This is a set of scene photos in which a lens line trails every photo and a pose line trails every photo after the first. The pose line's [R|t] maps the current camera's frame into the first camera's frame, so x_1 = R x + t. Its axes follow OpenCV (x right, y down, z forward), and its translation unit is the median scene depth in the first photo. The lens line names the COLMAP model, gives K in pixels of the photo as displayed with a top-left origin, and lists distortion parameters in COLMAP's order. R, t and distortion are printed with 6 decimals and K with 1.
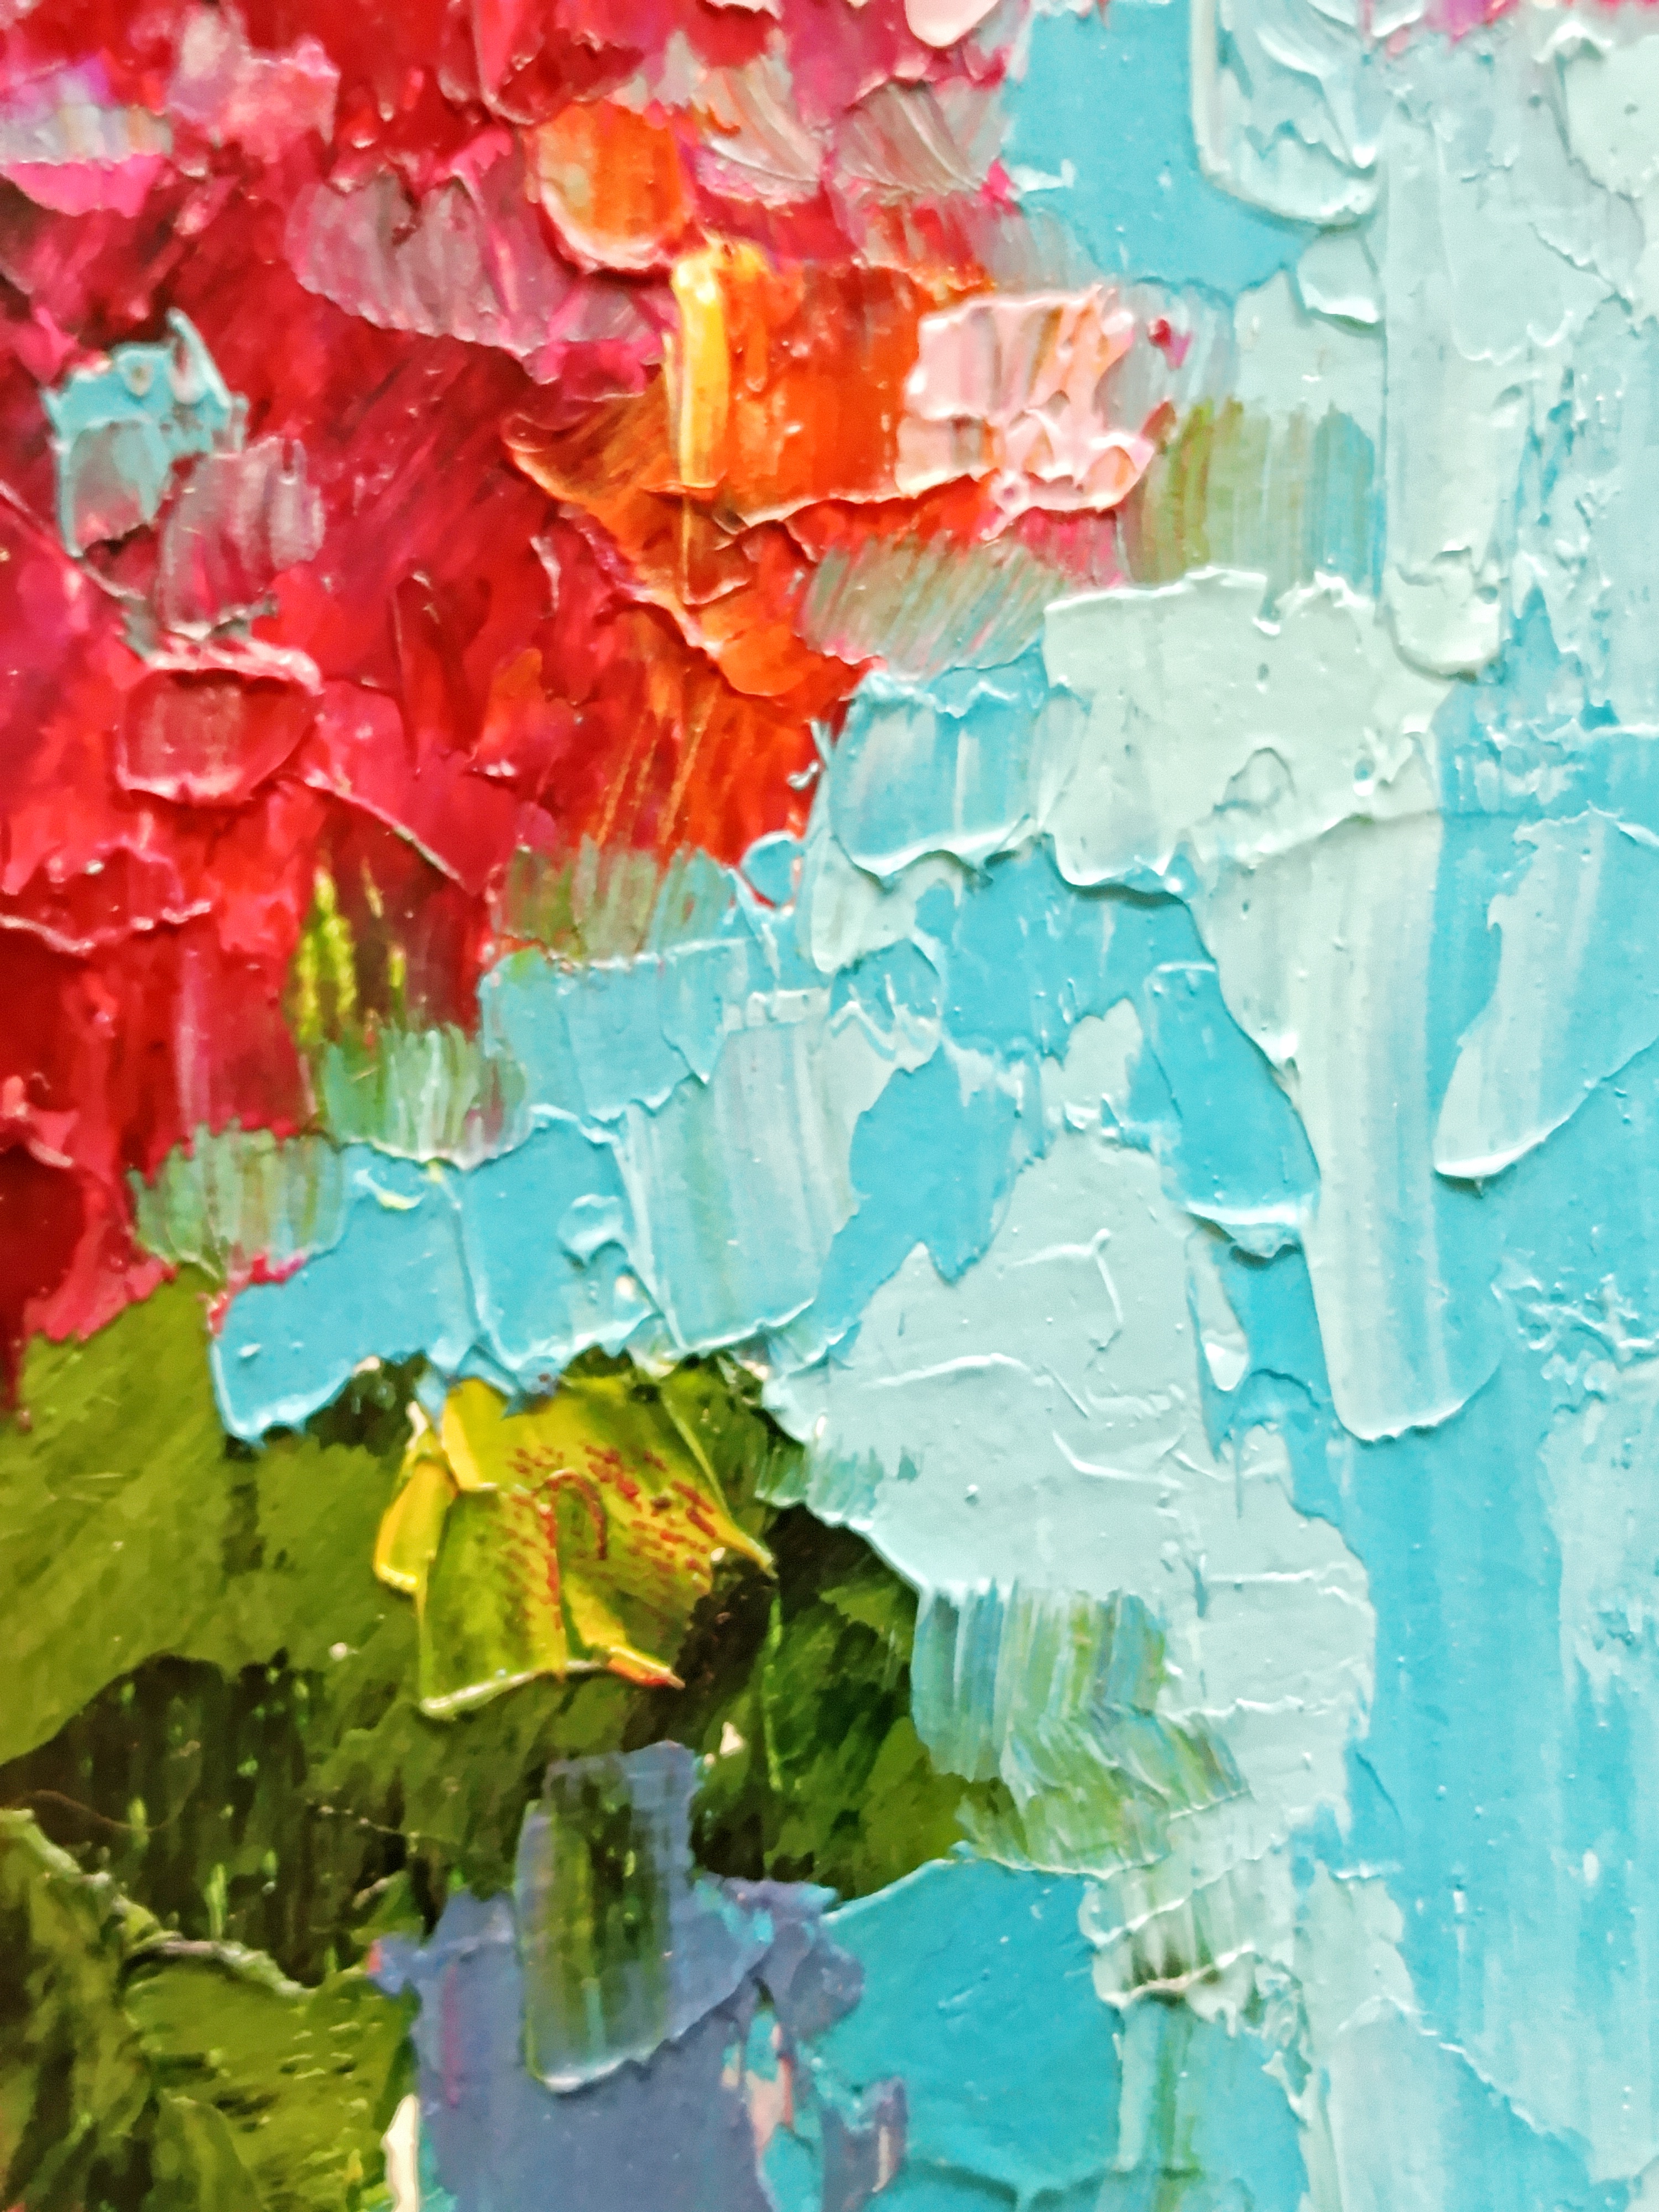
lens RADIAL K [[4637.5, 0, 829.5], [0, 4637.5, 1106.0], [0, 0, 1]] dist [0.119926, -0.121082]
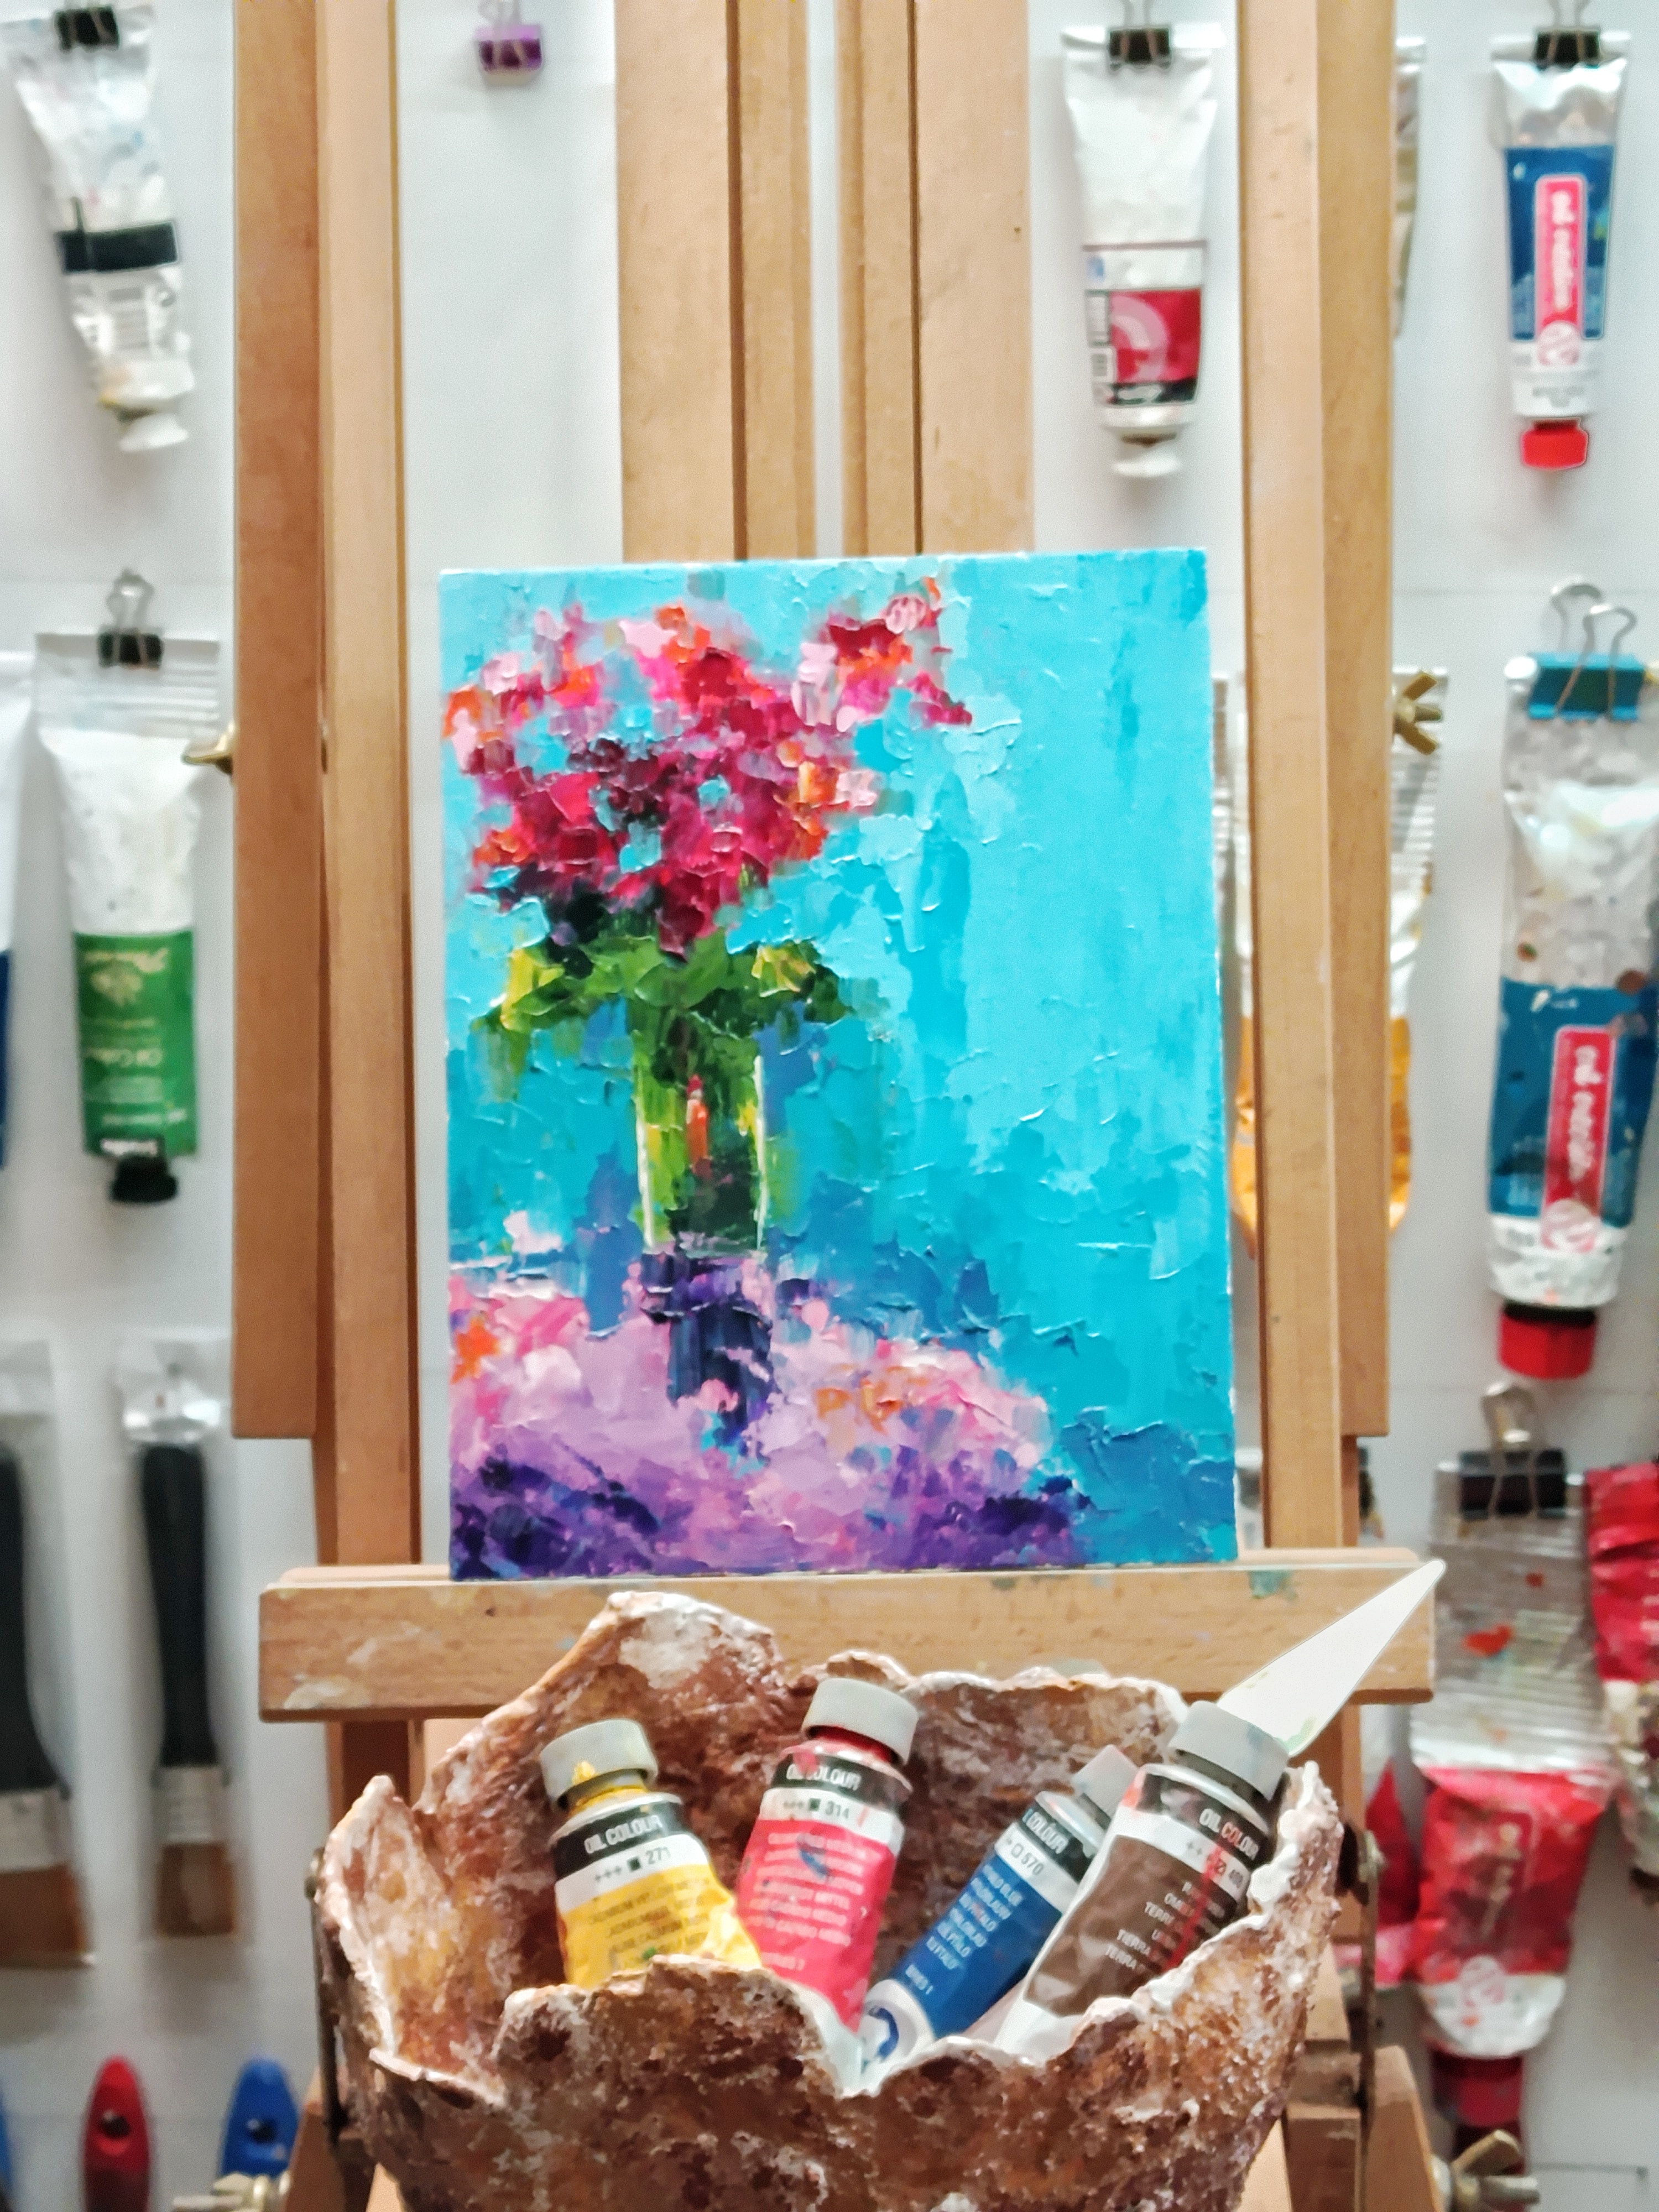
lens RADIAL K [[4637.5, 0, 829.5], [0, 4637.5, 1106.0], [0, 0, 1]] dist [0.119926, -0.121082]
pose [[0.999995, -0.002767, 0.001510, -0.004311], [0.002879, 0.996780, -0.080127, 0.771370], [-0.001283, 0.080131, 0.996784, -5.165018]]
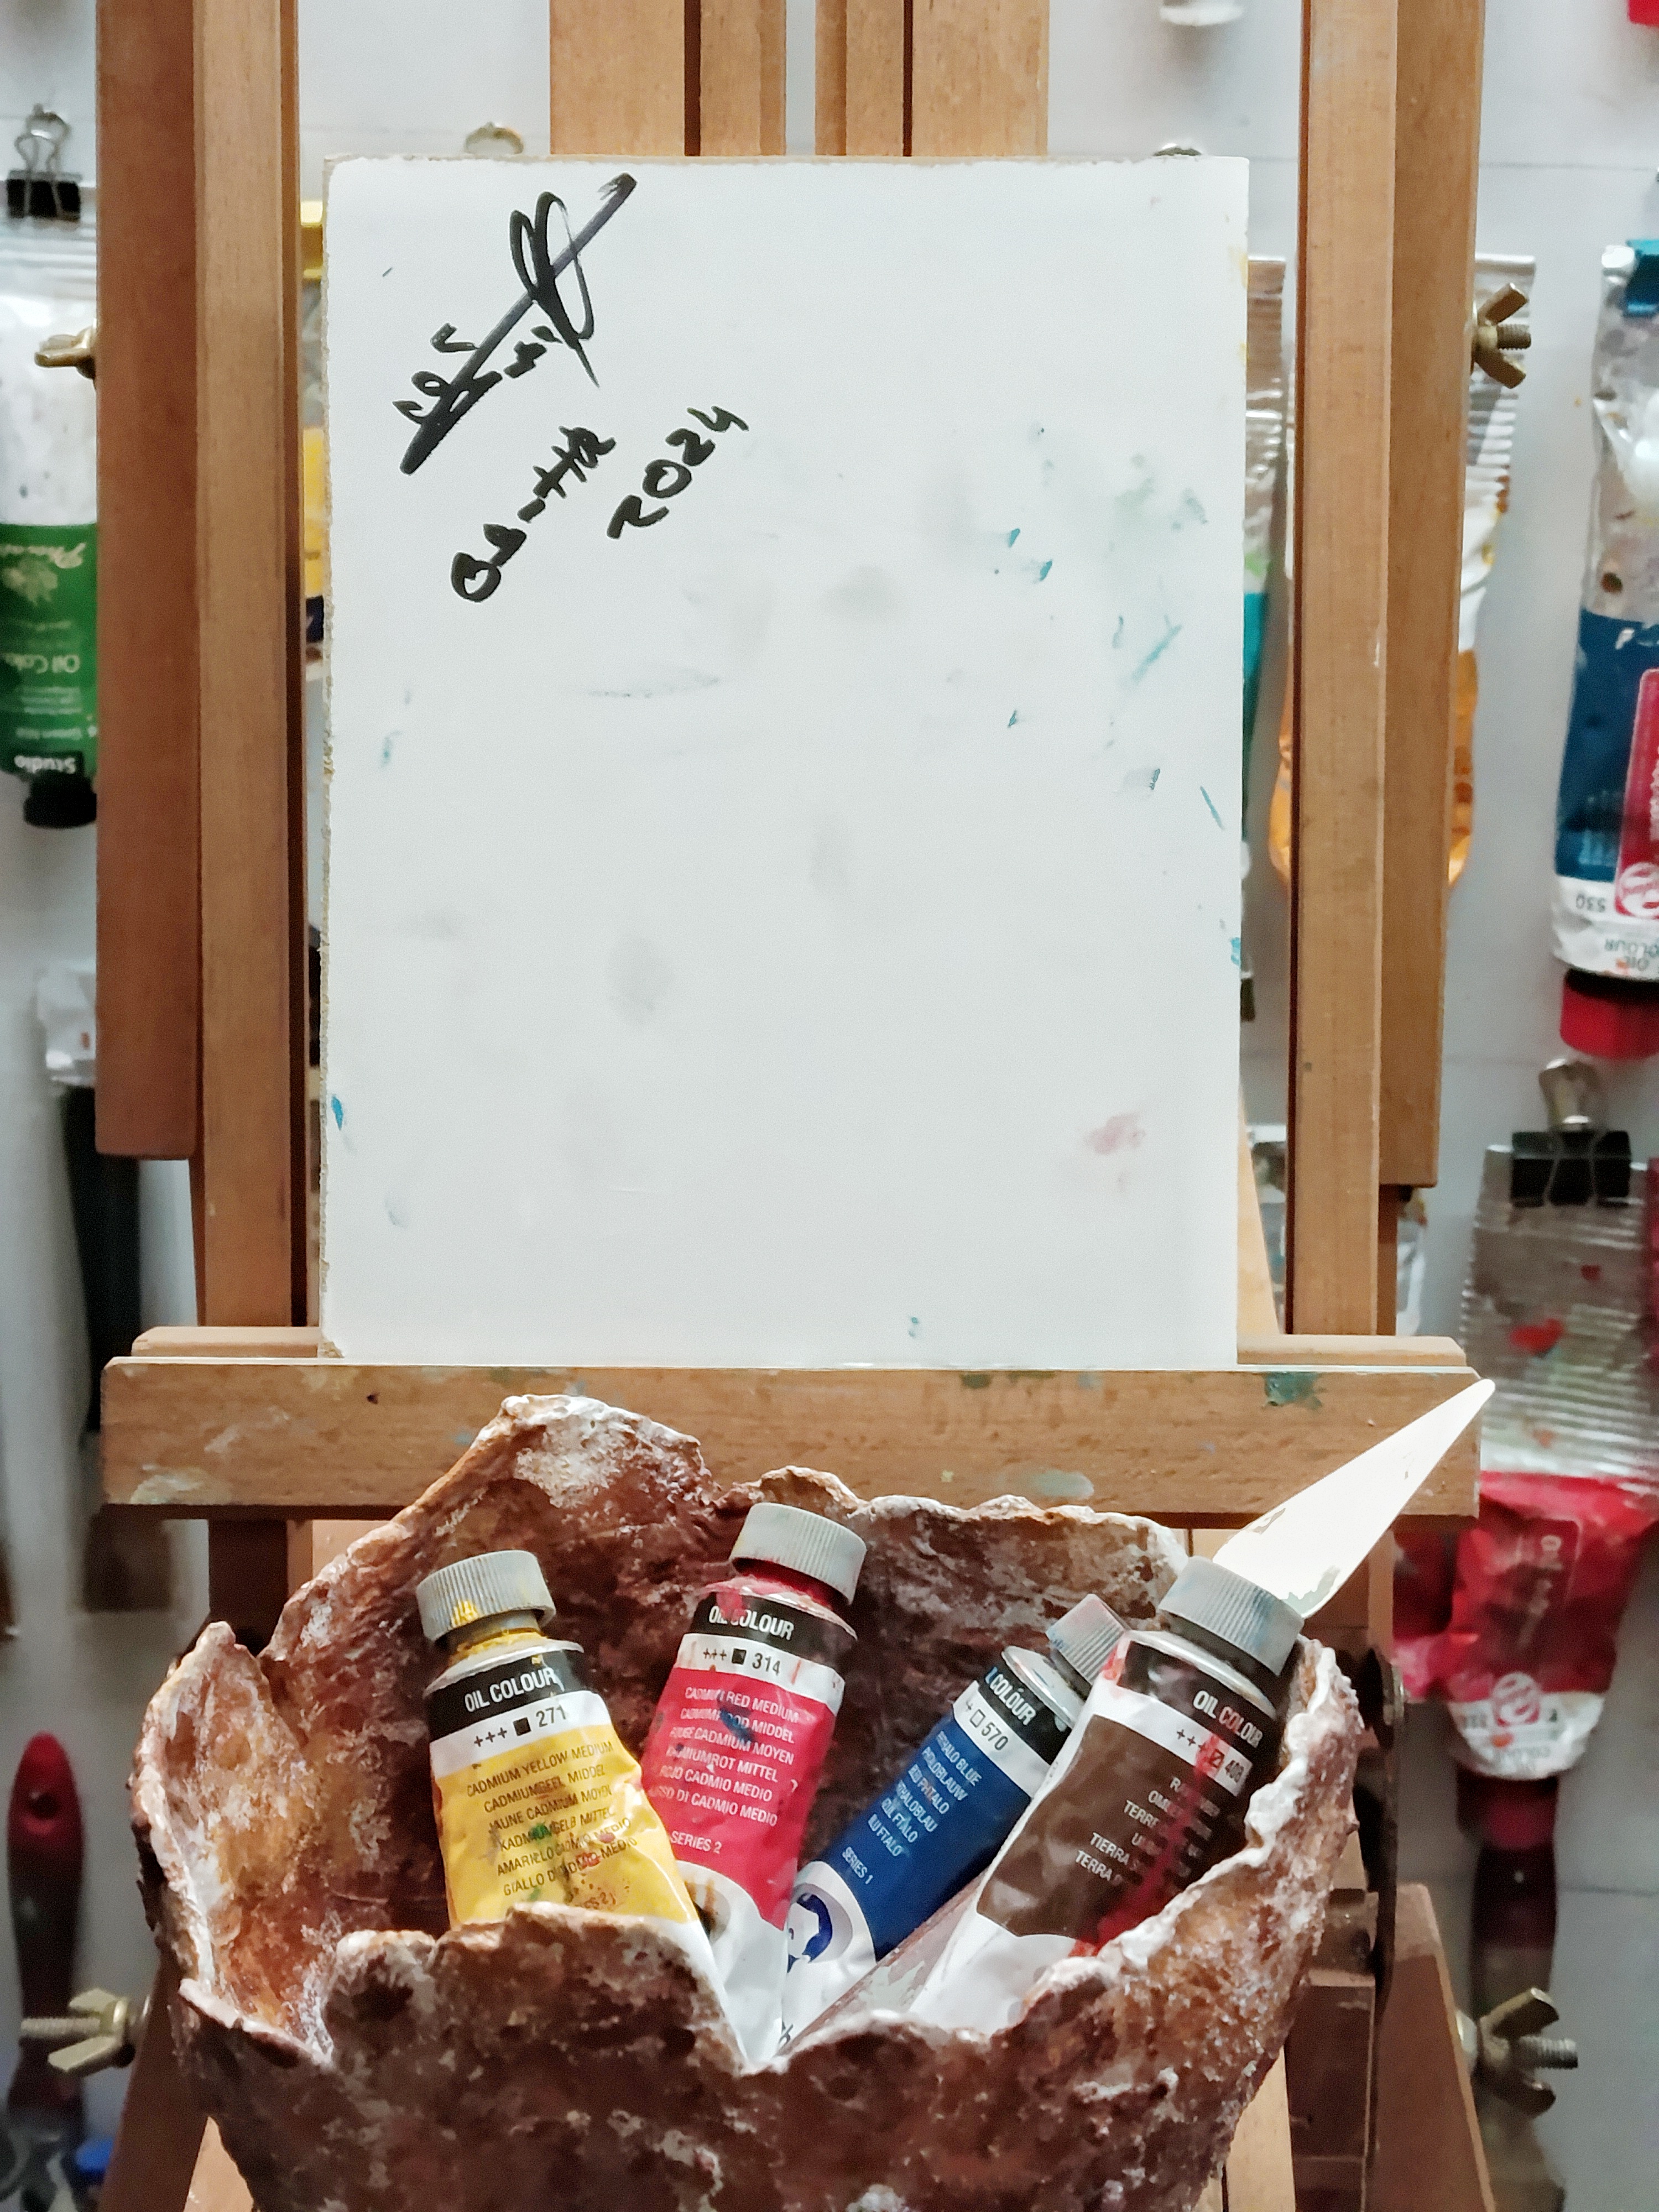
lens RADIAL K [[4625.4, 0, 858.5], [0, 4625.4, 1108.6], [0, 0, 1]] dist [0.141322, -0.057218]
pose [[0.999809, 0.019411, -0.002455, 0.104974], [-0.019350, 0.999555, 0.022718, 0.497662], [0.002895, -0.022666, 0.999739, -4.217173]]
